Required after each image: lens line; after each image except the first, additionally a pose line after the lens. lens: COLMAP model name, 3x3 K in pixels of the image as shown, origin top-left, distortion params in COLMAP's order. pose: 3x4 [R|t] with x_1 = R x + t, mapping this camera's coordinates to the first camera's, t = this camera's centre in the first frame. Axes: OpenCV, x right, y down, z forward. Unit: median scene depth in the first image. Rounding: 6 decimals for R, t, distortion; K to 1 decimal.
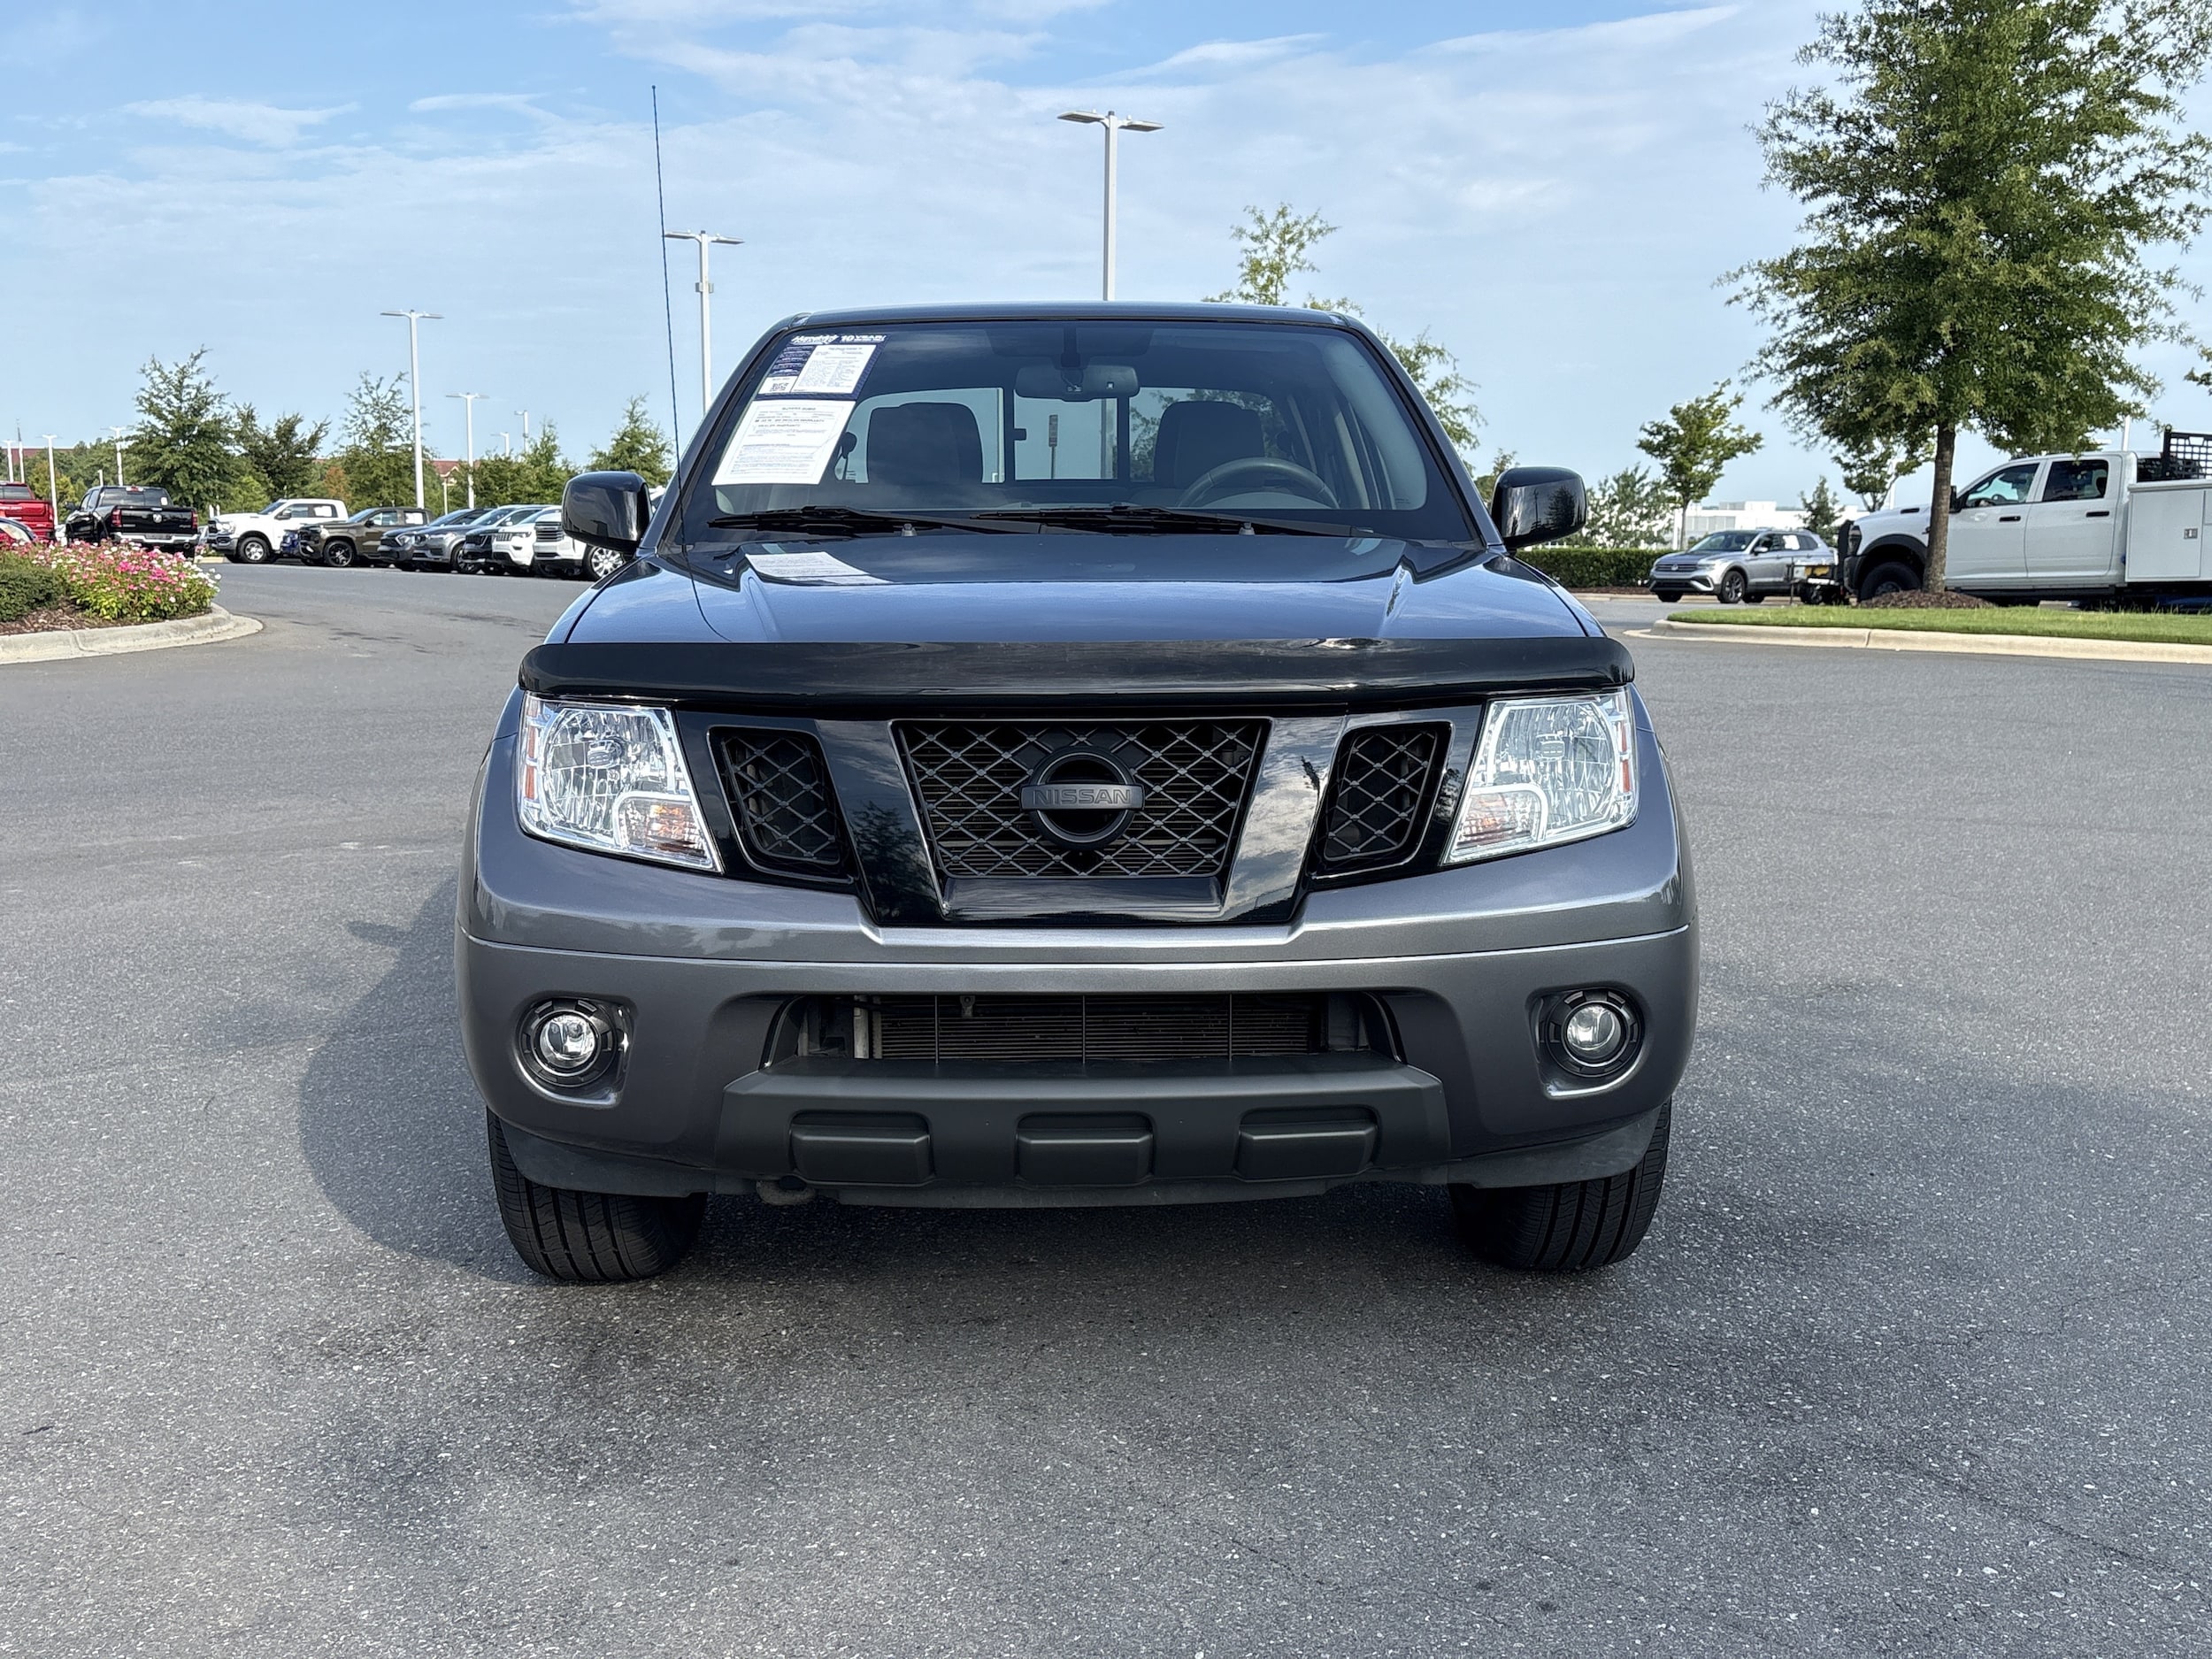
lens RADIAL K [[2112.8, 0, 1090.0], [0, 2112.8, 810.0], [0, 0, 1]] dist [0.020254, 0.000000]
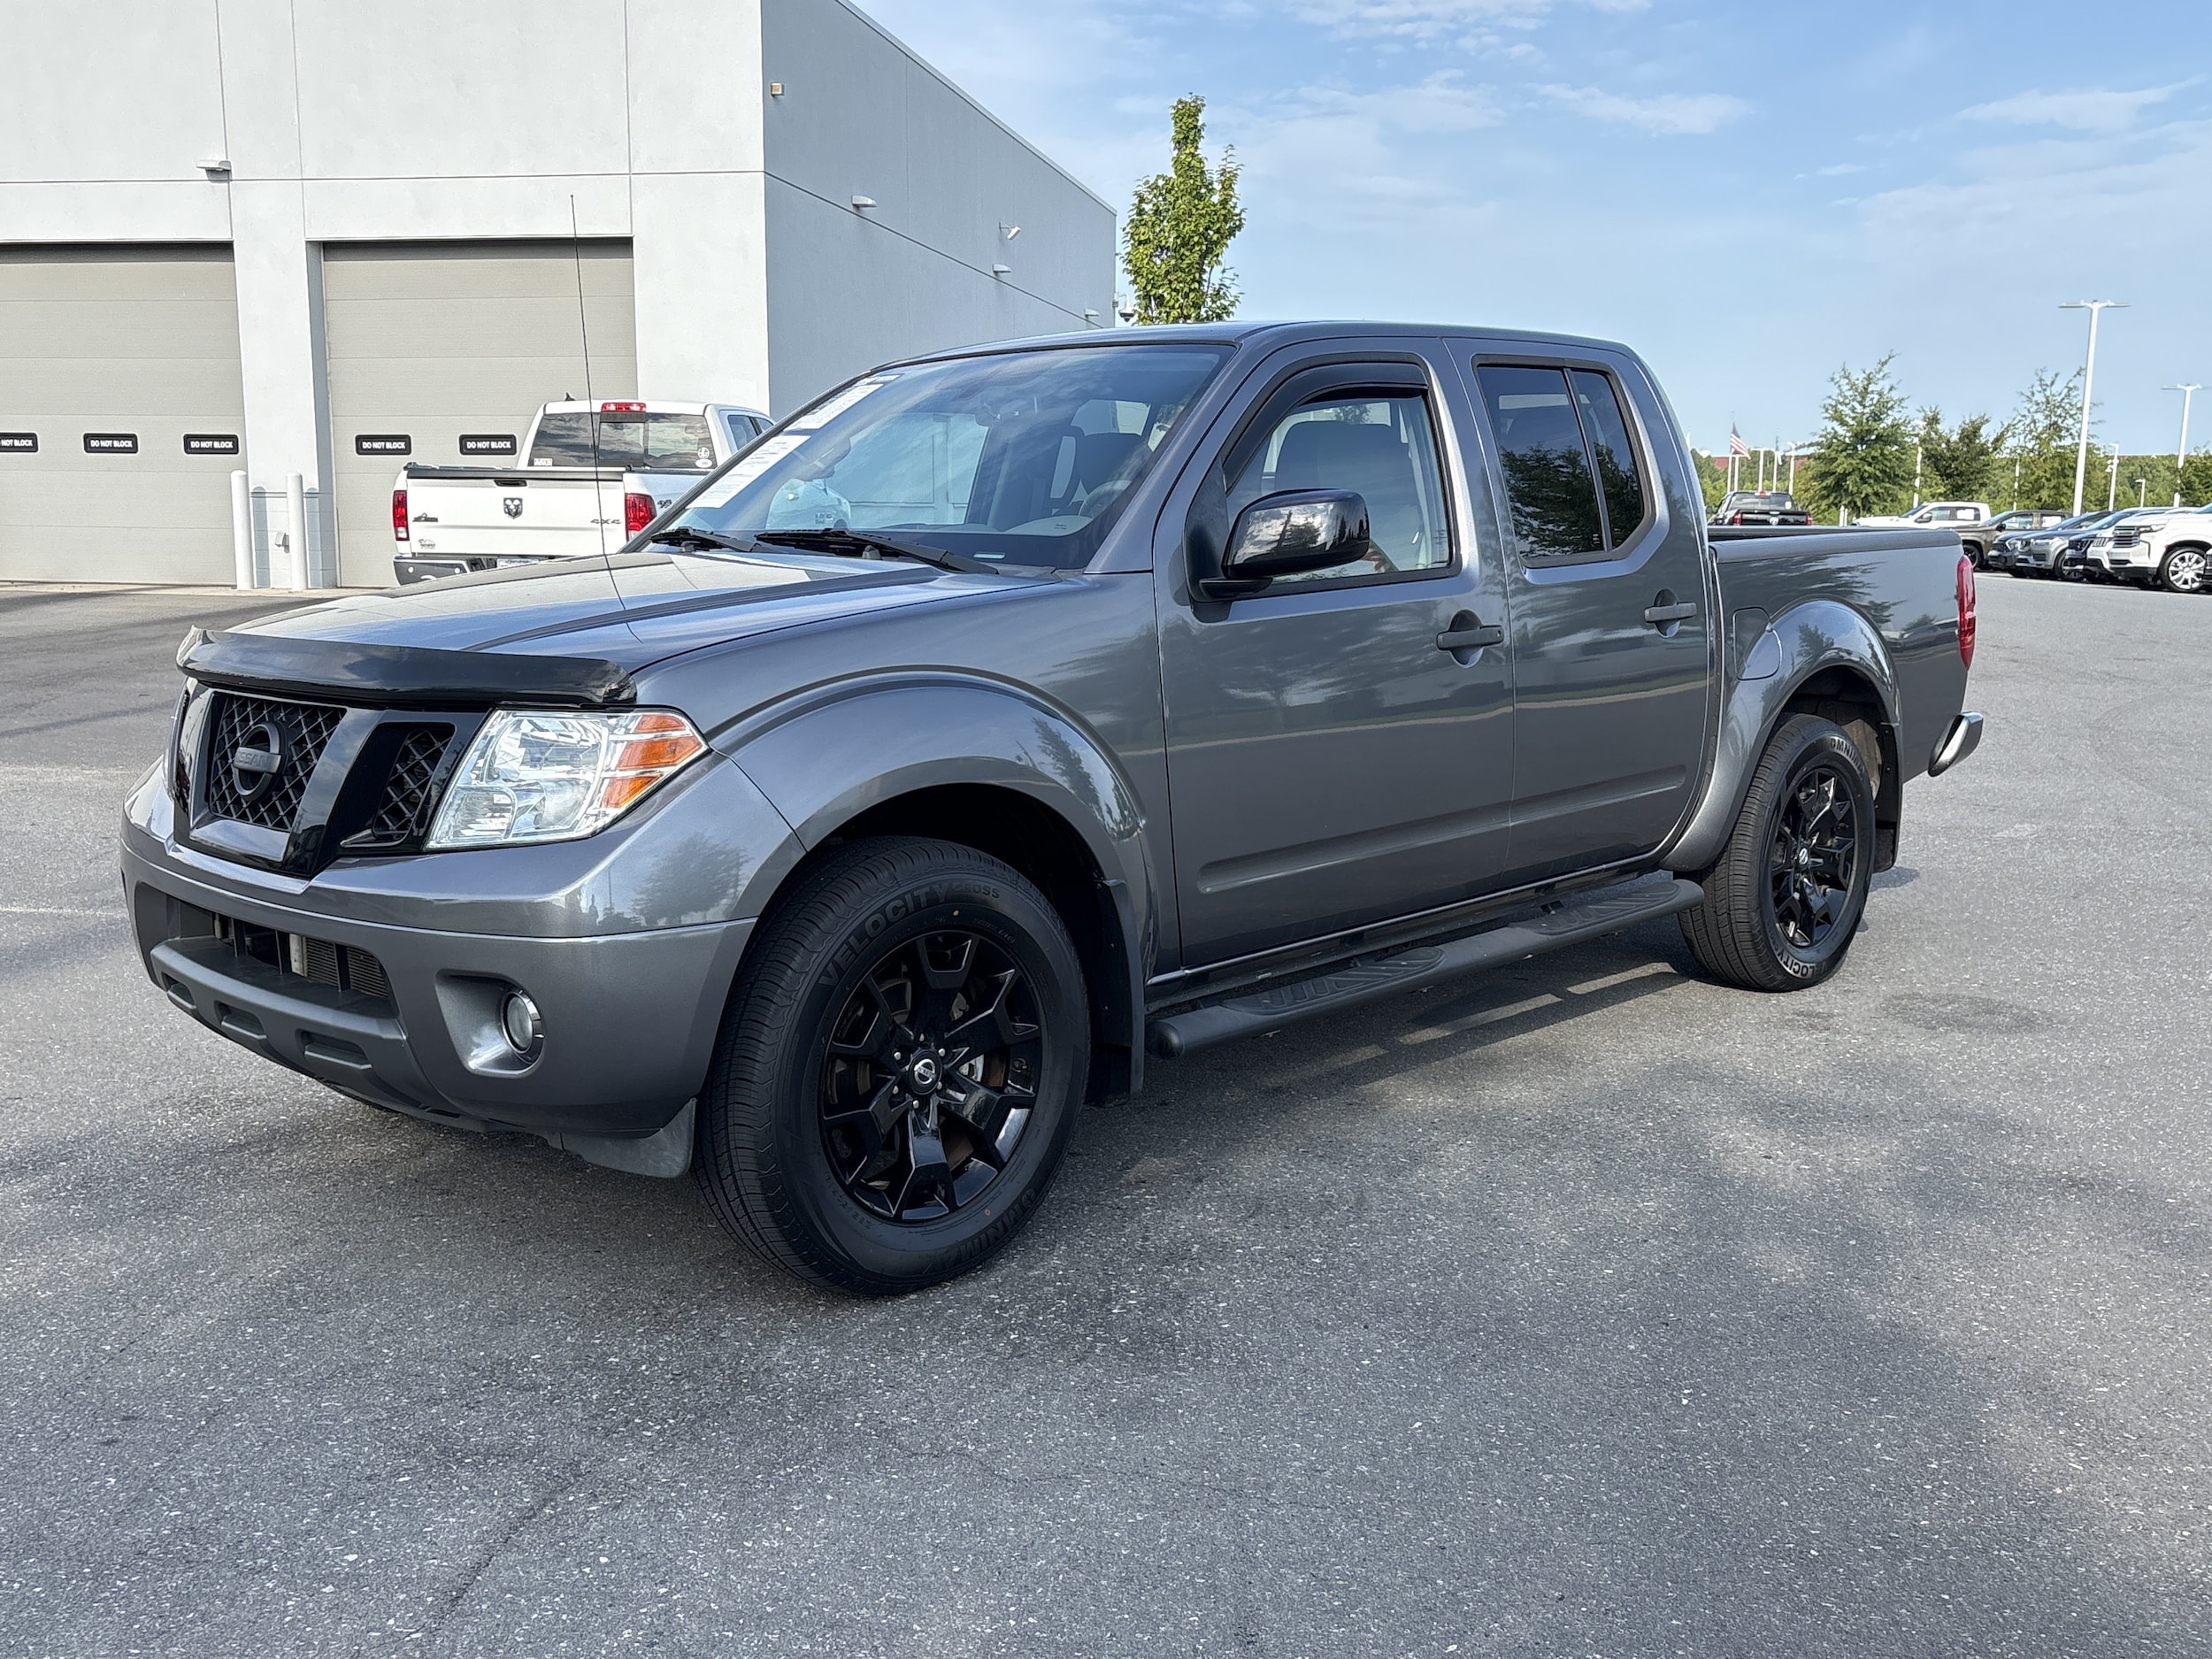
lens RADIAL K [[2112.8, 0, 1093.3], [0, 2112.8, 847.3], [0, 0, 1]] dist [0.020254, 0.000000]
pose [[0.694230, 0.112549, -0.710899, 0.065906], [-0.100892, 0.993164, 0.058711, -0.004172], [0.712647, 0.030965, 0.700839, 0.024712]]
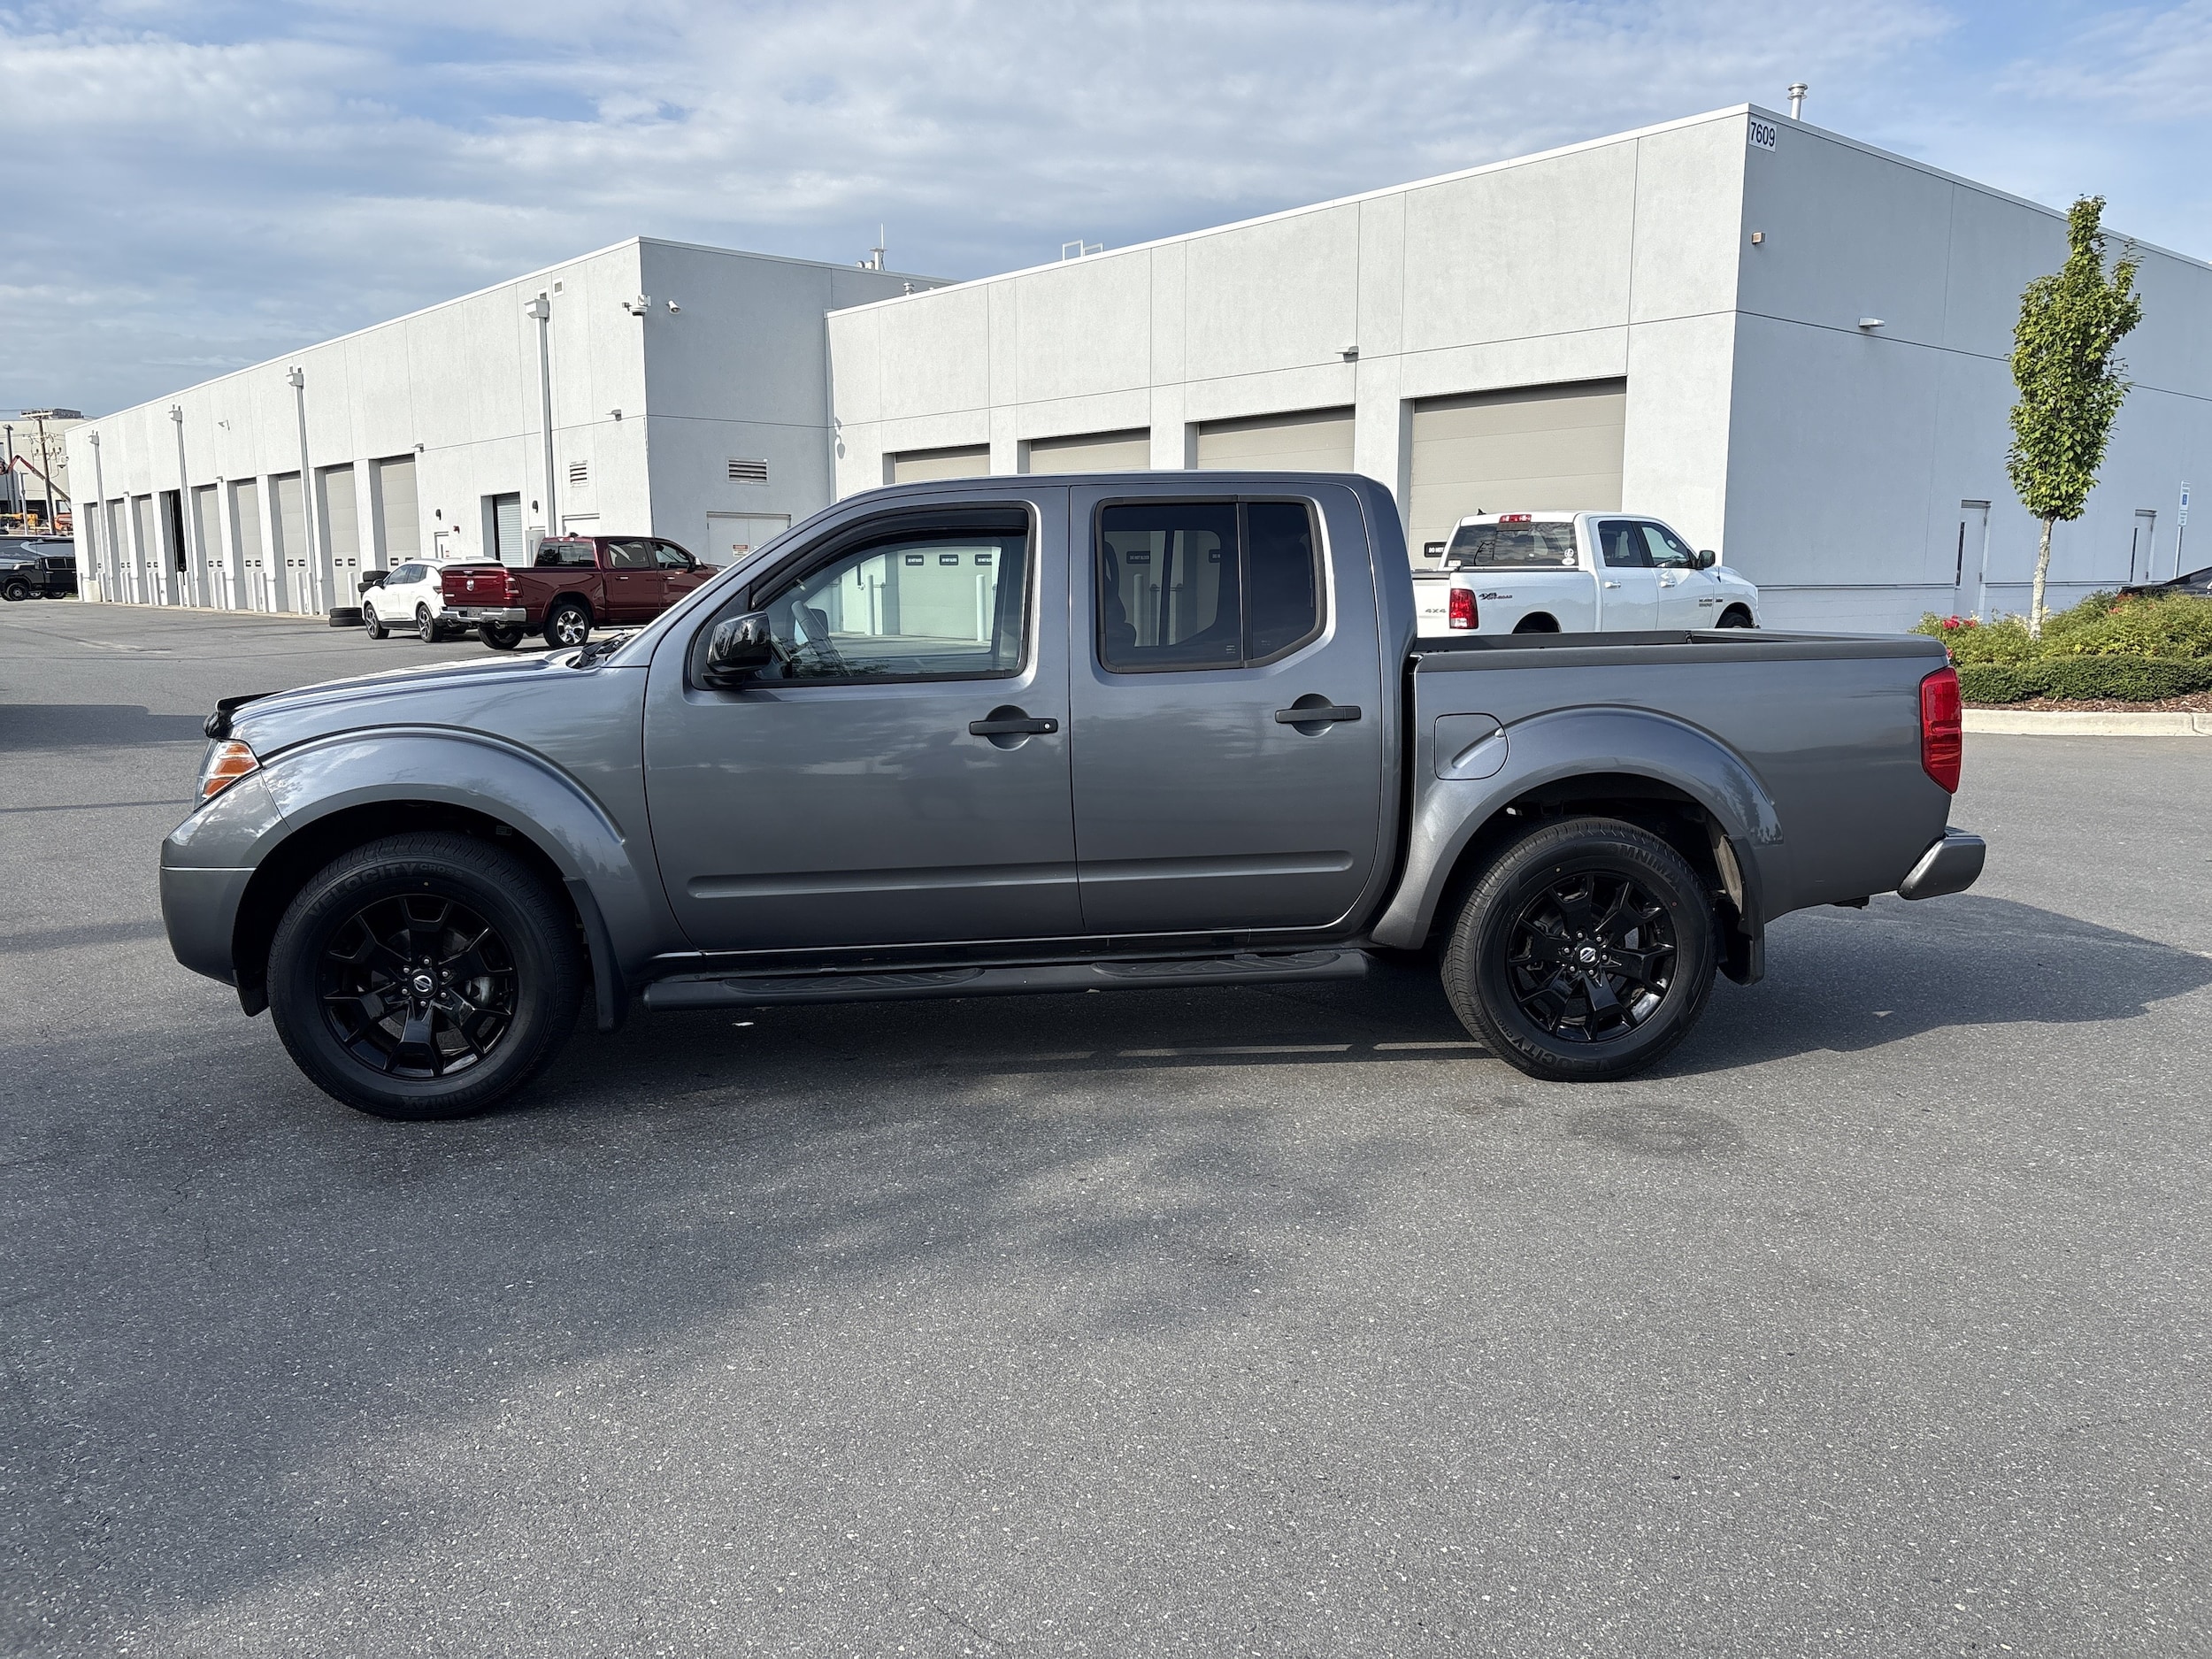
lens RADIAL K [[1696.2, 0, 1095.7], [0, 1696.2, 835.3], [0, 0, 1]] dist [0.032493, -0.036847]
pose [[0.074045, 0.138843, -0.987542, 0.100054], [-0.136622, 0.982336, 0.127867, -0.015112], [0.987852, 0.125452, 0.091706, 0.092027]]
